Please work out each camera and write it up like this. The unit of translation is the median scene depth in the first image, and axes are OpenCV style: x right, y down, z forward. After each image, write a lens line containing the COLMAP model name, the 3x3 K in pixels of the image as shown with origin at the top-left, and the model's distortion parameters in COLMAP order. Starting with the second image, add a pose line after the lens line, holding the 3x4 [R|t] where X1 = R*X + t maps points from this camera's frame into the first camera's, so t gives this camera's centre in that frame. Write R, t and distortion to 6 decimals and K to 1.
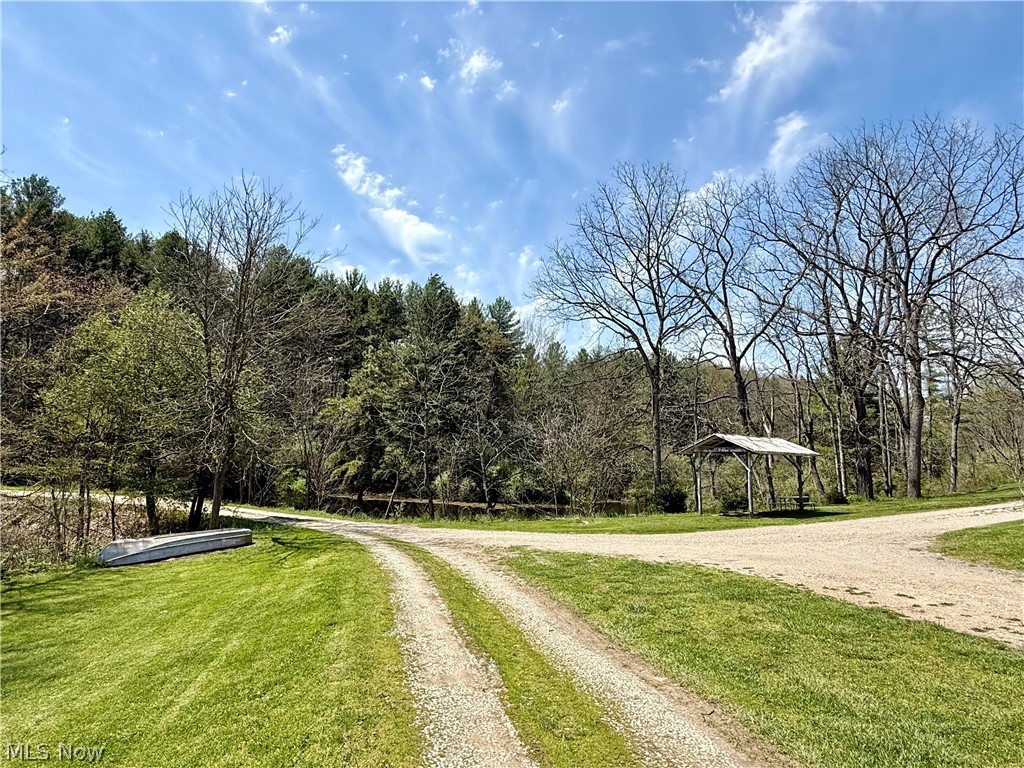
lens RADIAL K [[556.5, 0, 512.0], [0, 556.5, 384.0], [0, 0, 1]] dist [-0.001023, -0.000170]
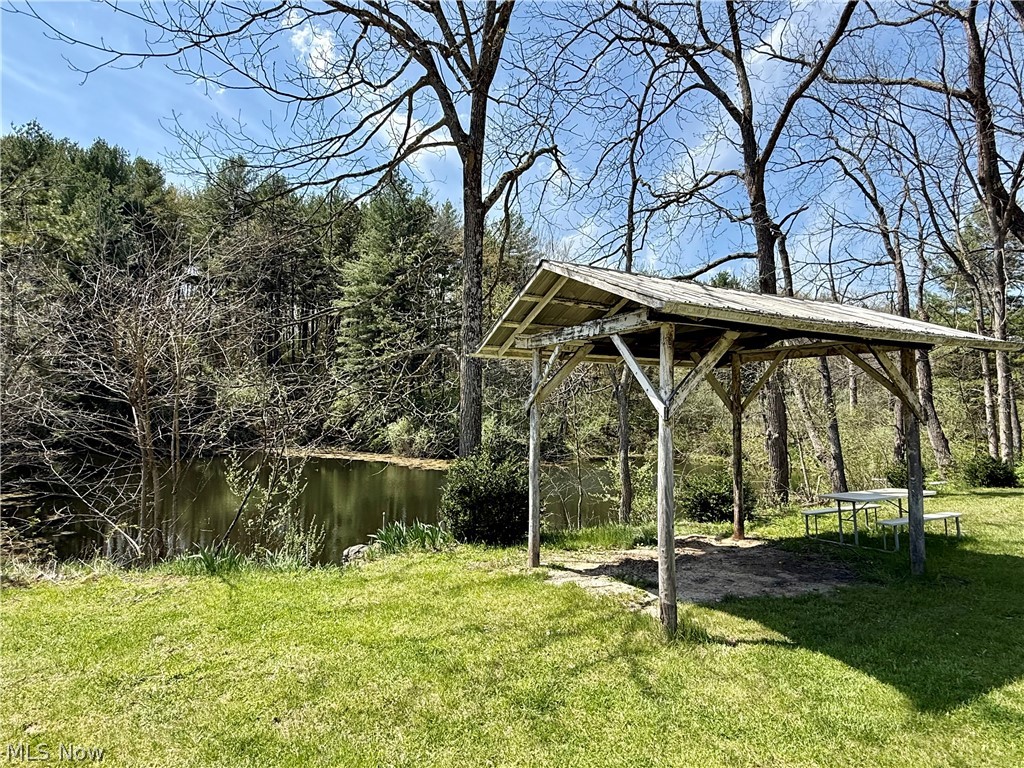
lens RADIAL K [[538.7, 0, 512.0], [0, 538.7, 384.0], [0, 0, 1]] dist [0.000316, -0.000054]
pose [[0.990001, -0.020593, -0.139552, 0.248162], [0.033701, 0.995167, 0.092229, 0.076476], [0.136978, -0.096010, 0.985910, 0.493011]]
